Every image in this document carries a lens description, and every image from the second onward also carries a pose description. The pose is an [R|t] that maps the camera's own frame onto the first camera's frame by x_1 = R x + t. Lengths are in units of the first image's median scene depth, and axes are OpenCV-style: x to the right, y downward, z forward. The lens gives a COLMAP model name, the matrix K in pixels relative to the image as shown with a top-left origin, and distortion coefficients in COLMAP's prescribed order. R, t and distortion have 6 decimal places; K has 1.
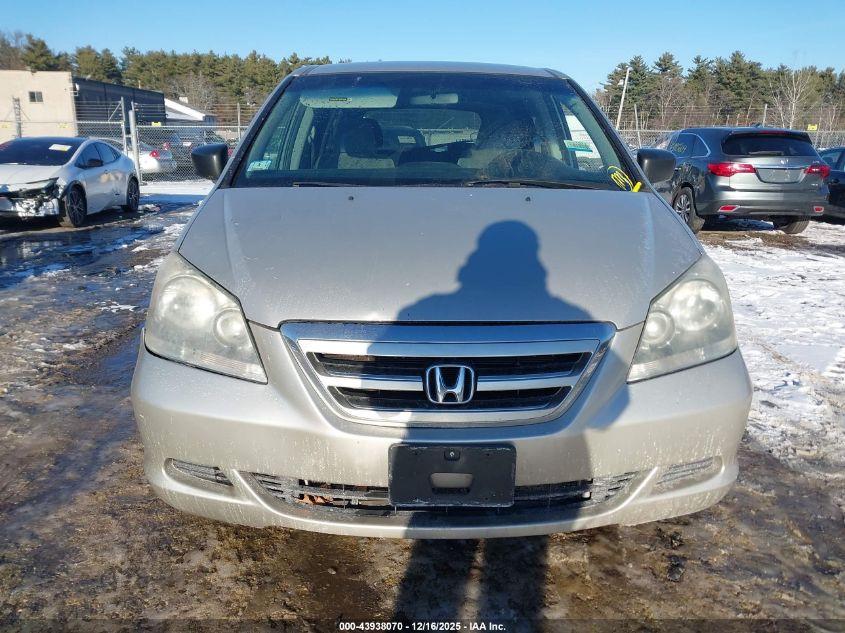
lens RADIAL K [[694.6, 0, 424.6], [0, 694.6, 314.9], [0, 0, 1]] dist [-0.003185, 0.015142]
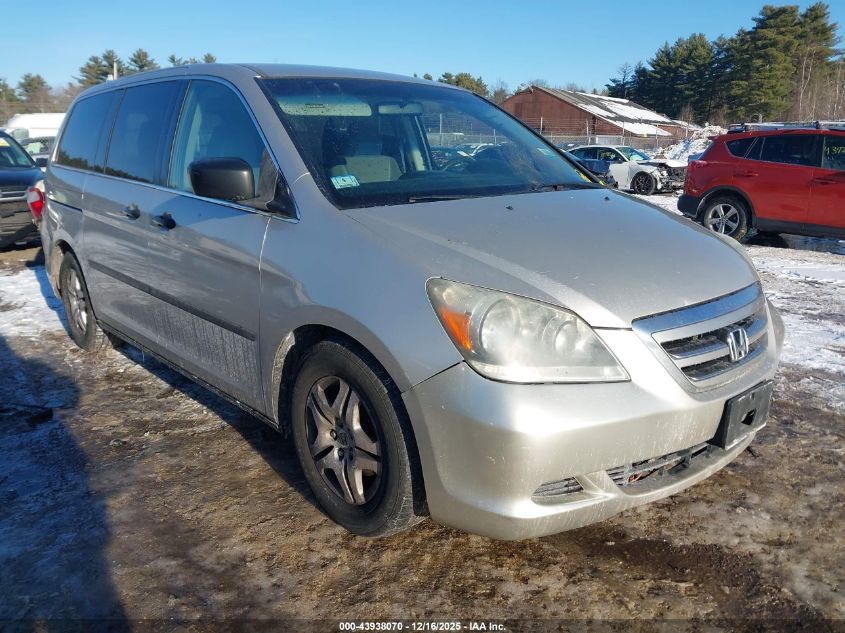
lens RADIAL K [[694.6, 0, 425.2], [0, 694.6, 317.5], [0, 0, 1]] dist [-0.003185, 0.015142]
pose [[0.732565, -0.172743, 0.658413, -0.675413], [0.168154, 0.983210, 0.070866, -0.074534], [-0.659600, 0.058801, 0.749313, 0.228142]]
